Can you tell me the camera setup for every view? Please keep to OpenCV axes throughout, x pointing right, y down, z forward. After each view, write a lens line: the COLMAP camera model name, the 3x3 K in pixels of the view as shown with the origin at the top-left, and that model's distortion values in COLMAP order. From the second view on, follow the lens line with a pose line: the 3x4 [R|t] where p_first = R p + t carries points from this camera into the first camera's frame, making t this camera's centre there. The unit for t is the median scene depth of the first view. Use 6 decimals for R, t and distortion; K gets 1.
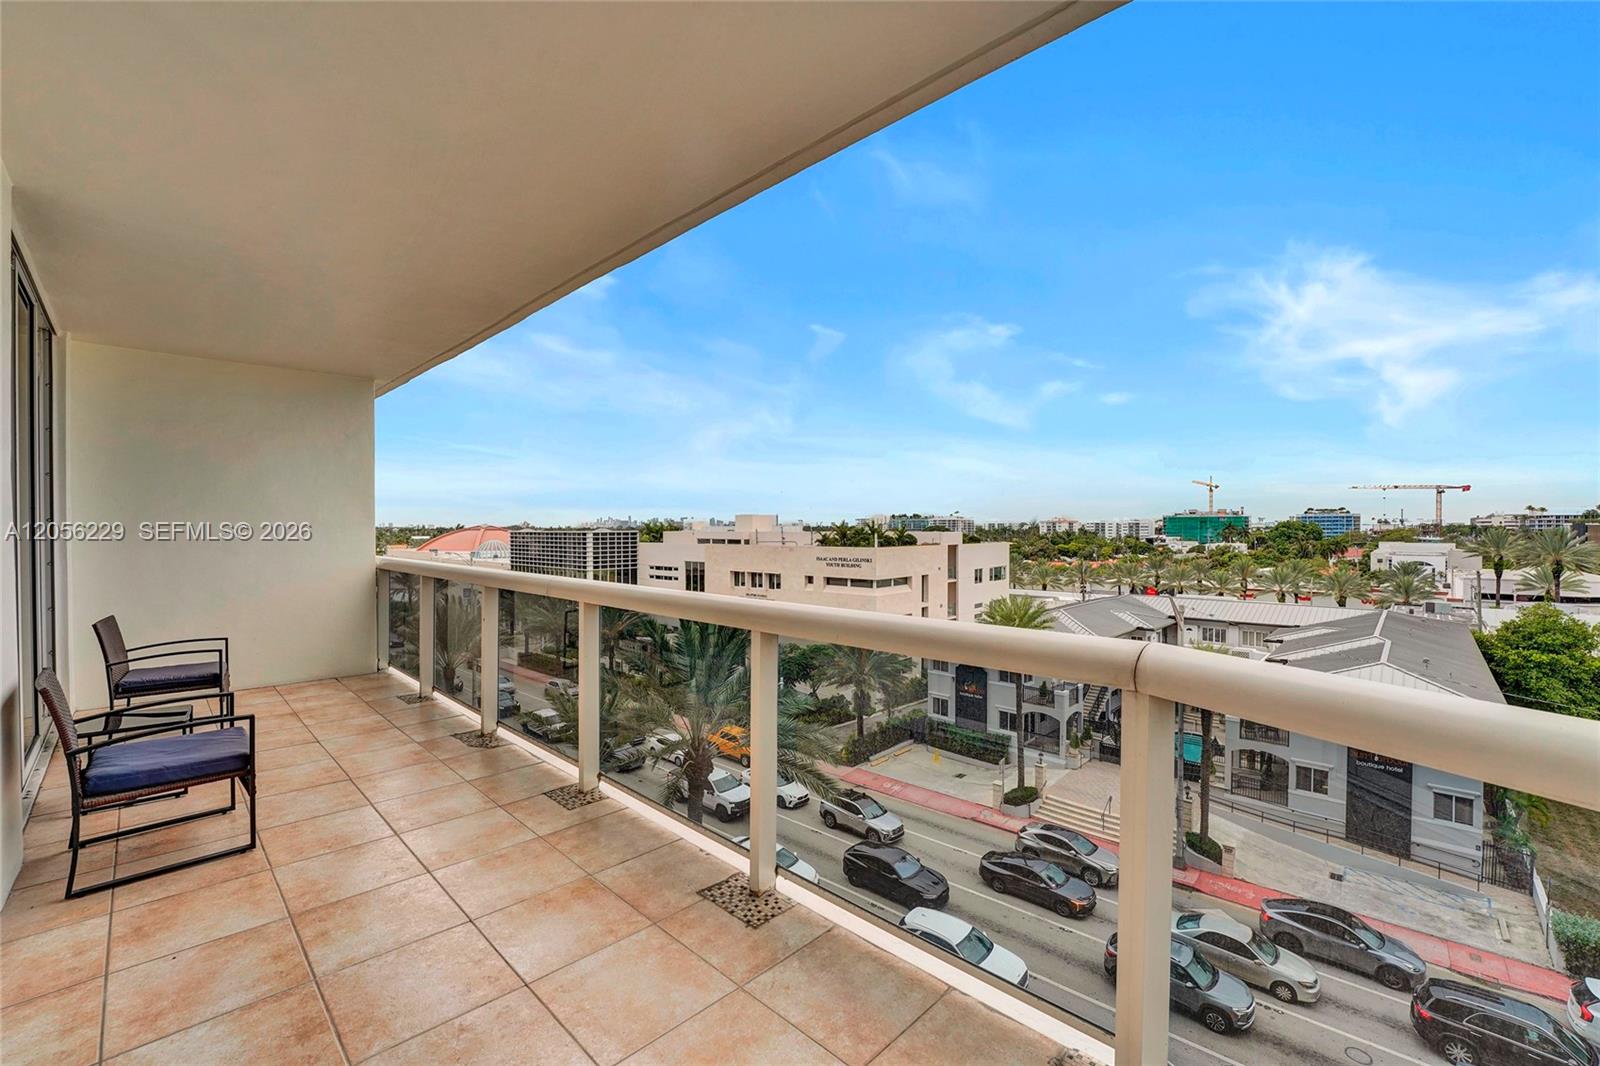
lens RADIAL K [[658.5, 0, 800.0], [0, 658.5, 533.0], [0, 0, 1]] dist [-0.030942, 0.005383]
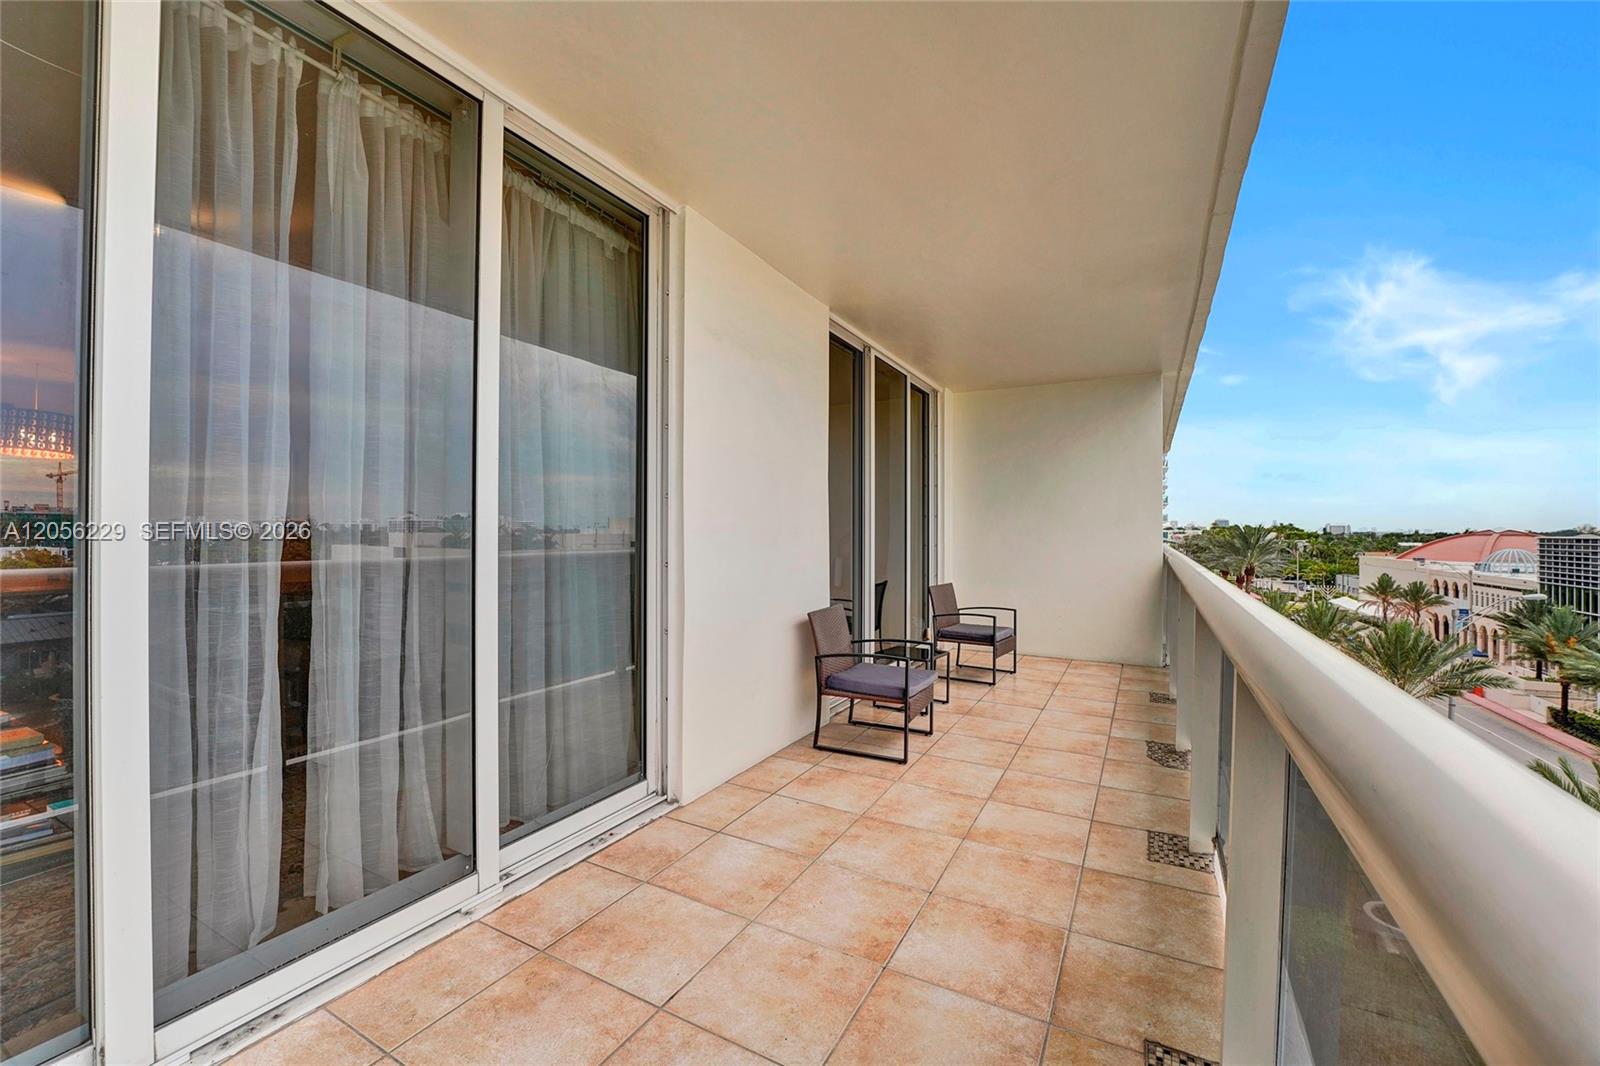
lens RADIAL K [[658.5, 0, 800.0], [0, 658.5, 533.0], [0, 0, 1]] dist [-0.030942, 0.005383]
pose [[0.280576, 0.007658, -0.959801, 0.032112], [-0.013870, 0.999896, 0.003923, 0.002799], [0.959732, 0.012212, 0.280653, 0.040089]]
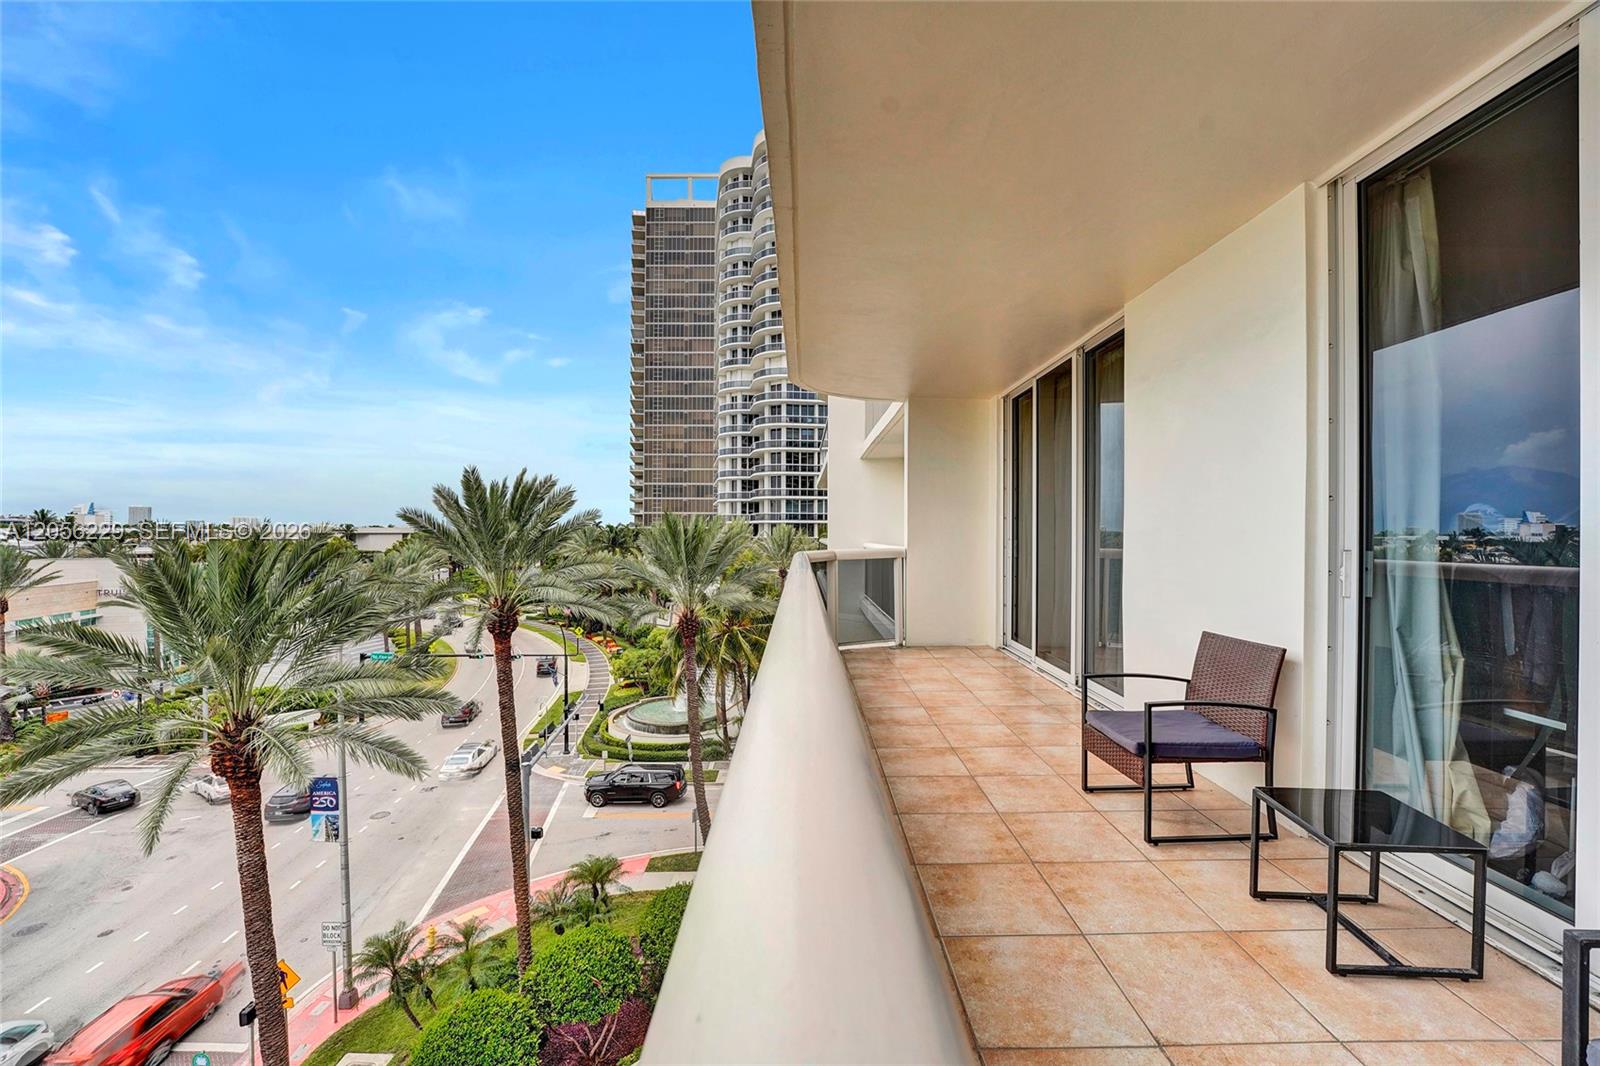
lens RADIAL K [[646.8, 0, 800.0], [0, 646.8, 533.0], [0, 0, 1]] dist [-0.021829, 0.000461]
pose [[-0.698757, -0.003114, 0.715352, -0.125775], [0.000087, 0.999990, 0.004438, 0.001856], [-0.715359, 0.003164, -0.698750, 0.206618]]
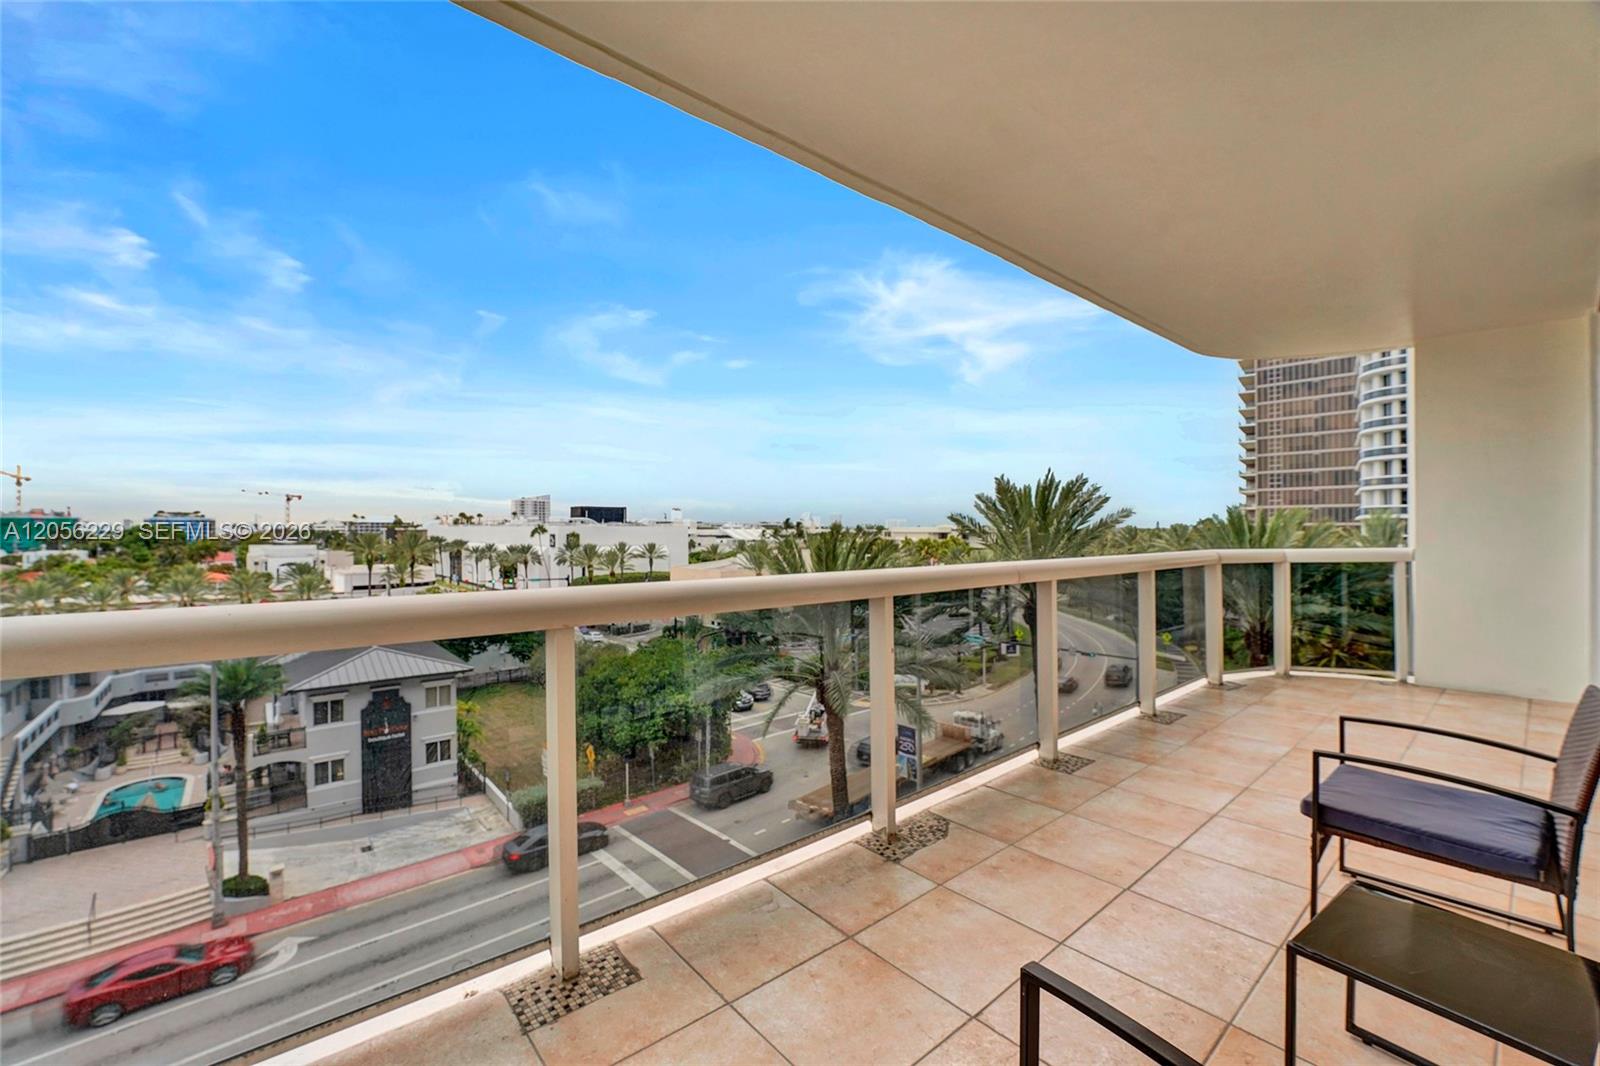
lens RADIAL K [[647.2, 0, 800.0], [0, 647.2, 533.0], [0, 0, 1]] dist [-0.024791, 0.000091]
pose [[0.097270, -0.002086, 0.995256, -0.167611], [0.008588, 0.999962, 0.001256, 0.002657], [-0.995221, 0.008425, 0.097284, 0.155358]]
